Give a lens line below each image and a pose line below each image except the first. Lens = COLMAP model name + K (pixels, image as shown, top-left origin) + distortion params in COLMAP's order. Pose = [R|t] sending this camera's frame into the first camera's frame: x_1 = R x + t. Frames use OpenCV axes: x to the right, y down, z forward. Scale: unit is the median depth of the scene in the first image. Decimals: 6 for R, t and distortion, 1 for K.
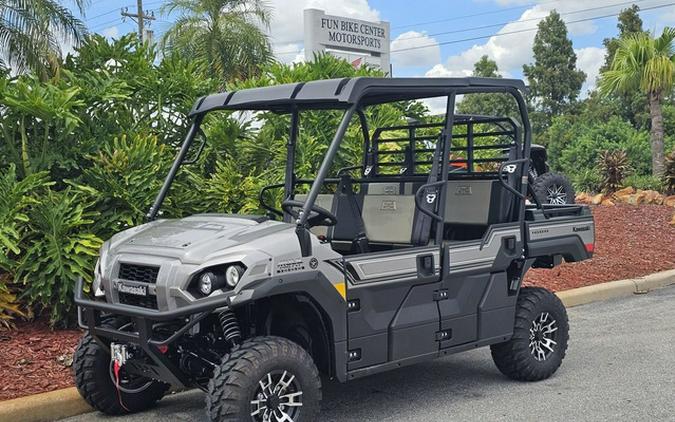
lens RADIAL K [[925.2, 0, 333.9], [0, 925.2, 251.8], [0, 0, 1]] dist [0.068327, -0.047630]
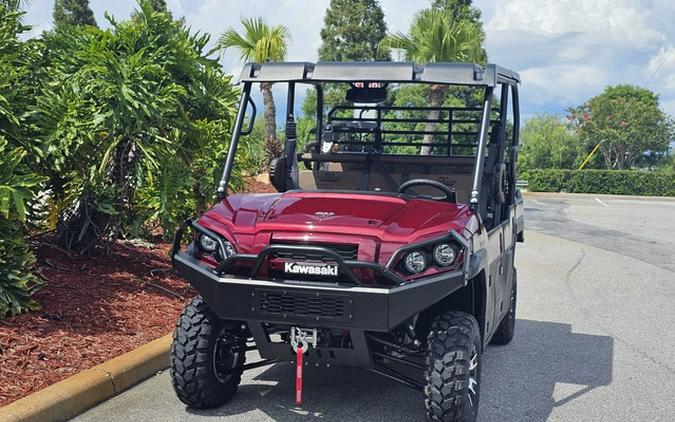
lens RADIAL K [[942.8, 0, 355.6], [0, 942.8, 272.0], [0, 0, 1]] dist [0.092784, -0.120474]
pose [[0.837293, -0.021883, 0.546316, -0.575072], [-0.001663, 0.999092, 0.042568, 0.001861], [-0.546752, -0.036550, 0.836497, 0.146124]]
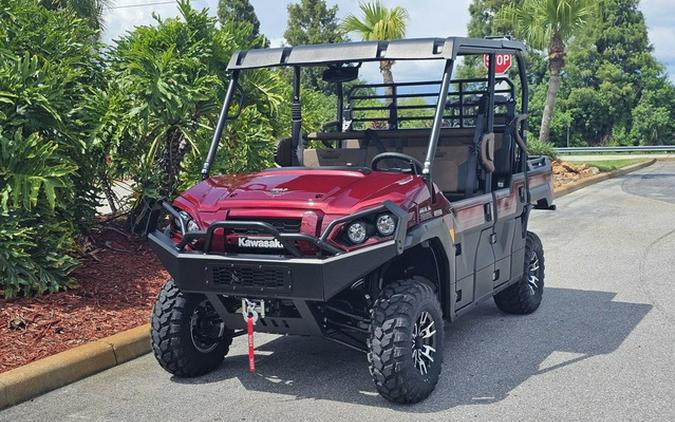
lens RADIAL K [[943.9, 0, 342.0], [0, 943.9, 212.9], [0, 0, 1]] dist [0.092901, -0.065424]
pose [[0.928844, -0.033029, 0.368995, -0.416945], [0.035246, 0.999378, 0.000733, 0.008592], [-0.368790, 0.012325, 0.929431, 0.024868]]
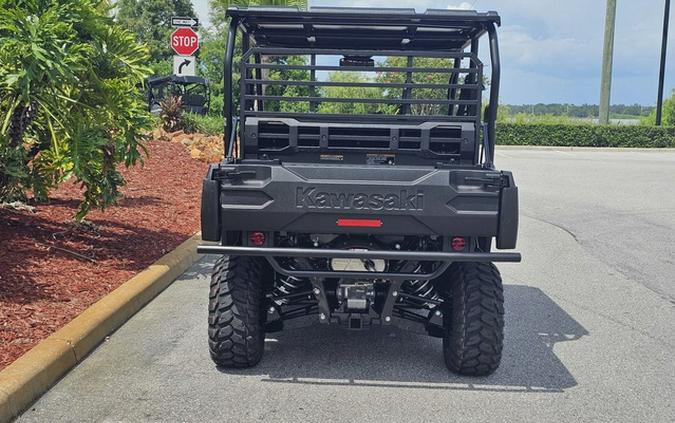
lens RADIAL K [[942.5, 0, 336.1], [0, 942.5, 197.5], [0, 0, 1]] dist [0.080280, -0.082835]
pose [[0.711266, -0.033220, 0.702138, -0.714788], [0.029359, 0.999415, 0.017545, -0.003910], [-0.702310, 0.008135, 0.711825, 0.230415]]
